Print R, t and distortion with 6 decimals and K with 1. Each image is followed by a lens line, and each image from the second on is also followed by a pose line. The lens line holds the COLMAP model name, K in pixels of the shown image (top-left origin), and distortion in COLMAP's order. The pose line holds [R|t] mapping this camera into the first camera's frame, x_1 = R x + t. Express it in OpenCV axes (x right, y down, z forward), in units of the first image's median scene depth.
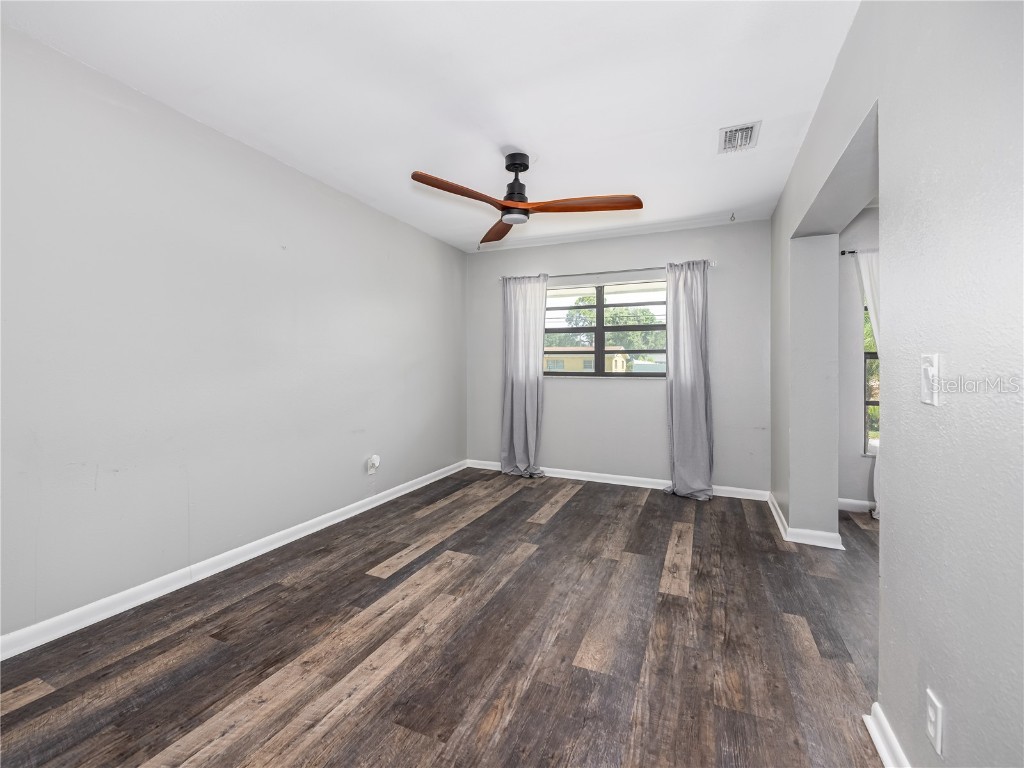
lens RADIAL K [[447.7, 0, 497.8], [0, 447.7, 388.6], [0, 0, 1]] dist [-0.001669, -0.000833]
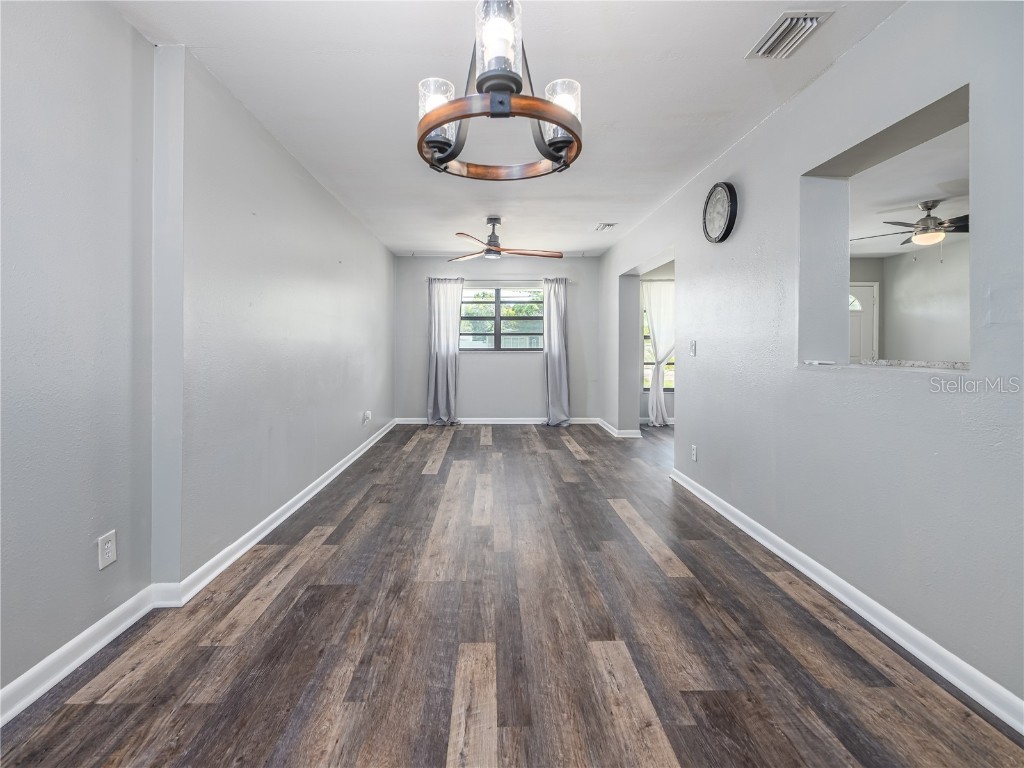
lens RADIAL K [[447.7, 0, 497.8], [0, 447.7, 388.6], [0, 0, 1]] dist [-0.001669, -0.000833]
pose [[0.901303, -0.048424, 0.430473, -0.434886], [0.026010, 0.997989, 0.057805, 0.010744], [-0.432407, -0.040903, 0.900750, -0.336152]]
